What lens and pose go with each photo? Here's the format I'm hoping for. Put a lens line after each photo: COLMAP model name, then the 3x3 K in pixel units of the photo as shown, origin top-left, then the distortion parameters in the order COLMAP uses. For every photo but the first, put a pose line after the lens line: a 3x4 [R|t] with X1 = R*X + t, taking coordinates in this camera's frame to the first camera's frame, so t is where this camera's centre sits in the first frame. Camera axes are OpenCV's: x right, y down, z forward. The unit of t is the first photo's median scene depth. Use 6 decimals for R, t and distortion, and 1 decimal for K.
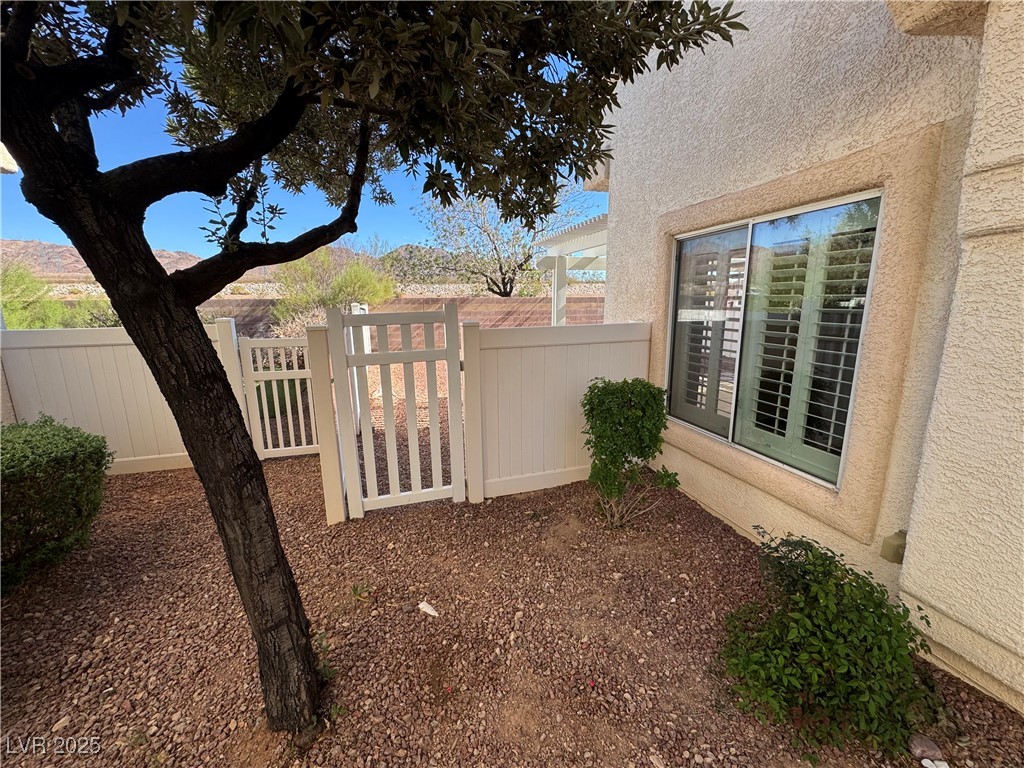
lens RADIAL K [[407.4, 0, 510.1], [0, 407.4, 382.5], [0, 0, 1]] dist [-0.003419, -0.000034]
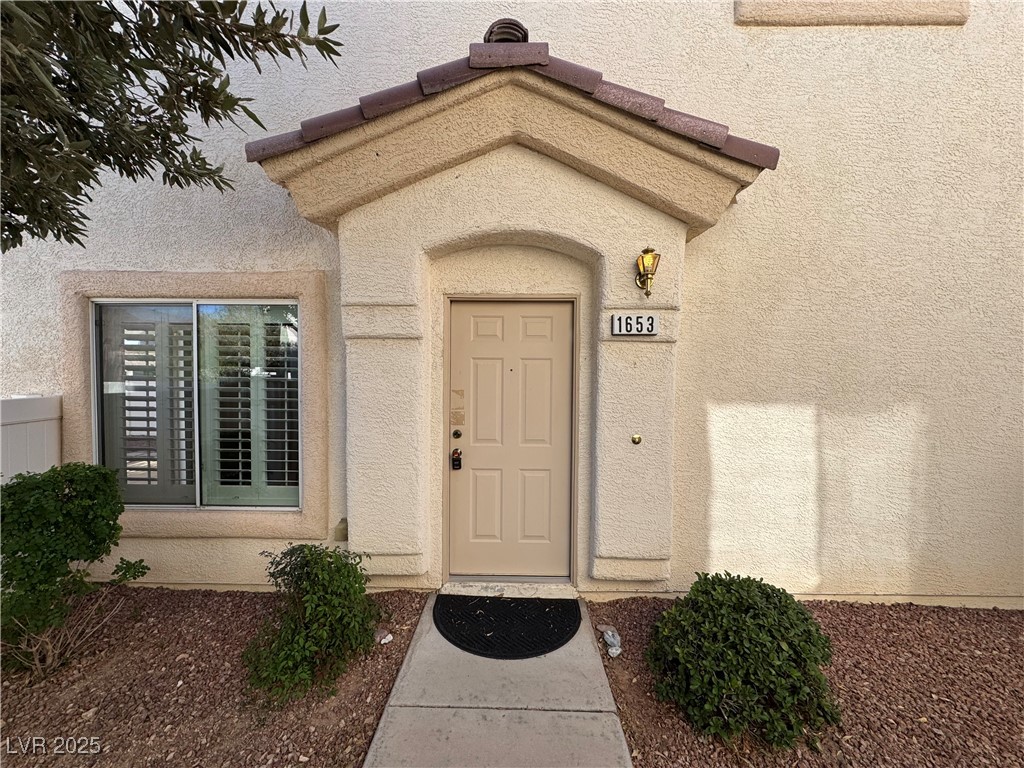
lens RADIAL K [[407.4, 0, 510.1], [0, 407.4, 382.5], [0, 0, 1]] dist [-0.003419, -0.000034]
pose [[0.288262, -0.016232, 0.957414, -0.236158], [0.178315, 0.983277, -0.037017, 0.019908], [-0.940802, 0.181392, 0.286336, -0.099780]]
